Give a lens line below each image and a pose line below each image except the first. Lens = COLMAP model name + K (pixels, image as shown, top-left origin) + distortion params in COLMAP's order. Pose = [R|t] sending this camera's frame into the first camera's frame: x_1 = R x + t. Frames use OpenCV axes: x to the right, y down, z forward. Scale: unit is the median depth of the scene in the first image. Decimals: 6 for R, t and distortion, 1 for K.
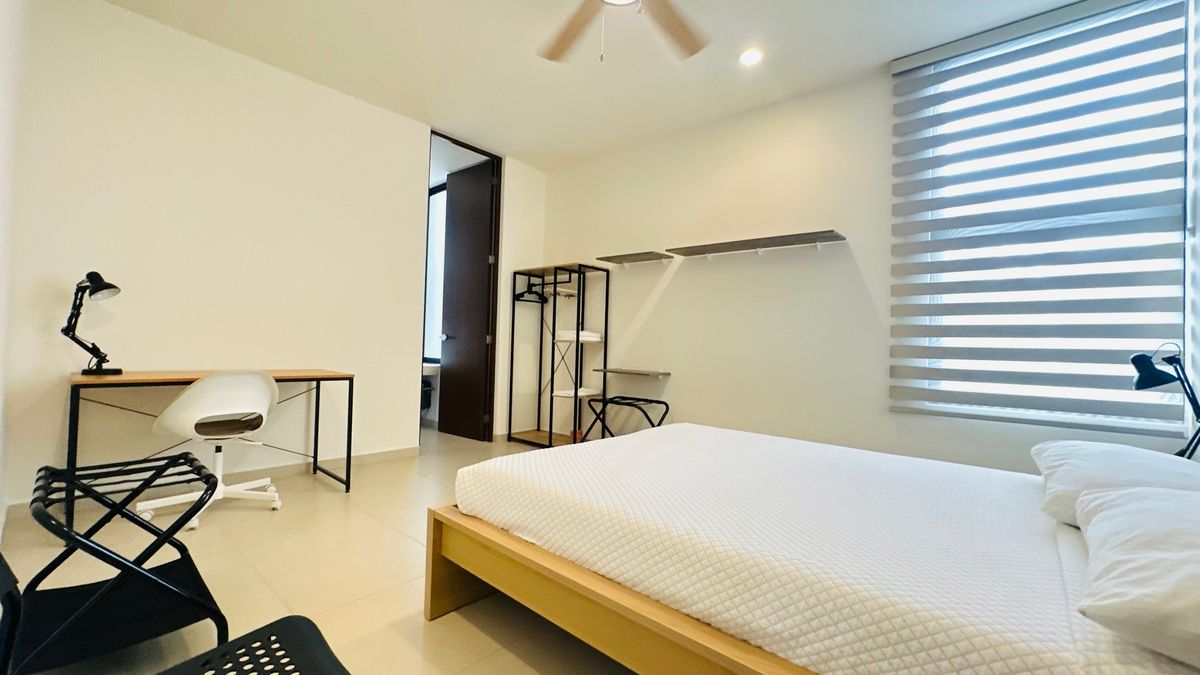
lens RADIAL K [[482.2, 0, 601.9], [0, 482.2, 336.4], [0, 0, 1]] dist [-0.000803, 0.001302]
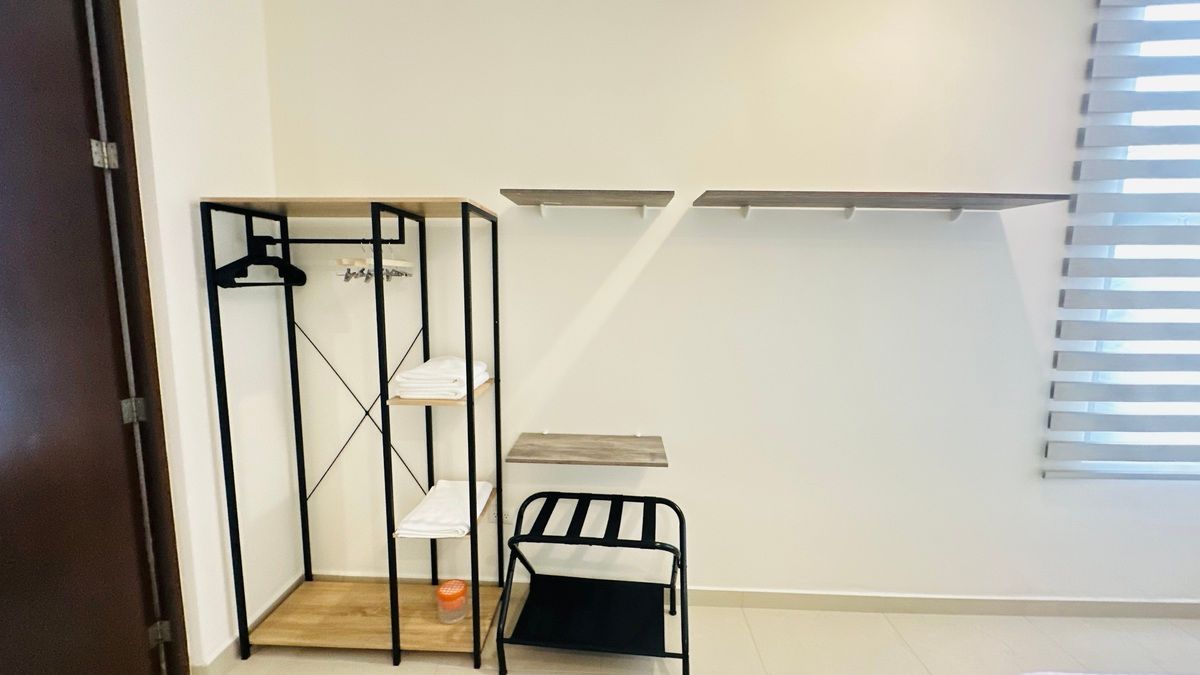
lens RADIAL K [[482.2, 0, 596.4], [0, 482.2, 338.7], [0, 0, 1]] dist [-0.000803, 0.001302]
pose [[0.778111, -0.096394, 0.620687, -0.186700], [0.003302, 0.988769, 0.149419, -0.088310], [-0.628118, -0.114214, 0.769690, 0.553932]]
